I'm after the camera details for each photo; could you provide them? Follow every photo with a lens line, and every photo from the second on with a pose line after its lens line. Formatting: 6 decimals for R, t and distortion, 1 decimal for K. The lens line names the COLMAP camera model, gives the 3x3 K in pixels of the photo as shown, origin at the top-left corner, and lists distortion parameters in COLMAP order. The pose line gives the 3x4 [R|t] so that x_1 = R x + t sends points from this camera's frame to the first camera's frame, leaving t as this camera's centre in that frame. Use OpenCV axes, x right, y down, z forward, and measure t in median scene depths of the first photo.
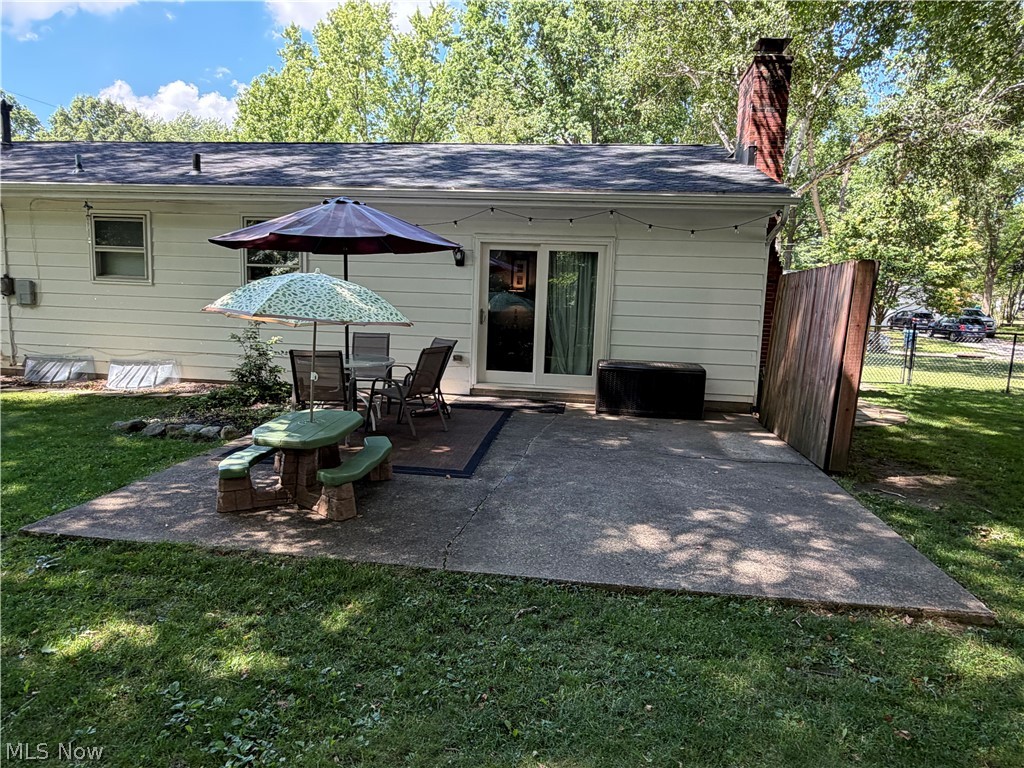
lens RADIAL K [[628.2, 0, 508.5], [0, 628.2, 387.1], [0, 0, 1]] dist [-0.003440, 0.001803]
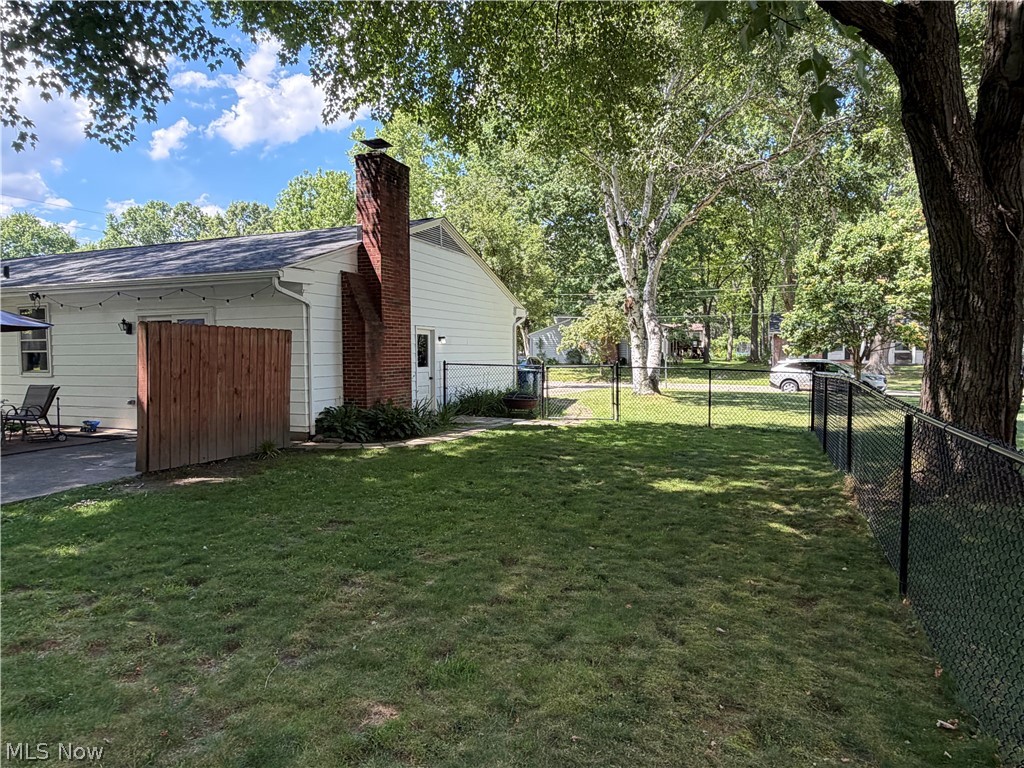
lens RADIAL K [[628.2, 0, 508.5], [0, 628.2, 387.1], [0, 0, 1]] dist [-0.003440, 0.001803]
pose [[0.969943, -0.029934, -0.241483, 0.714982], [0.008188, 0.995858, -0.090558, 0.034507], [0.243193, 0.085858, 0.966171, -0.066729]]
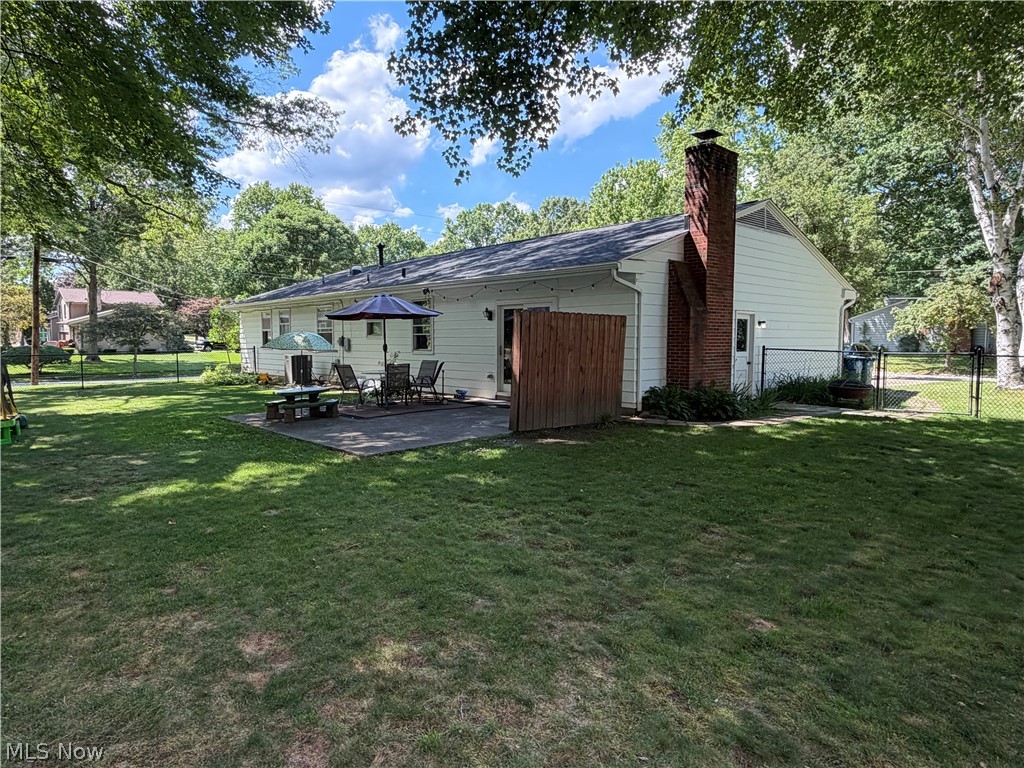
lens RADIAL K [[628.2, 0, 508.5], [0, 628.2, 387.1], [0, 0, 1]] dist [-0.003440, 0.001803]
pose [[0.763705, 0.013498, -0.645424, 0.705377], [-0.063601, 0.996491, -0.054416, 0.047104], [0.642424, 0.082607, 0.761884, -0.142946]]
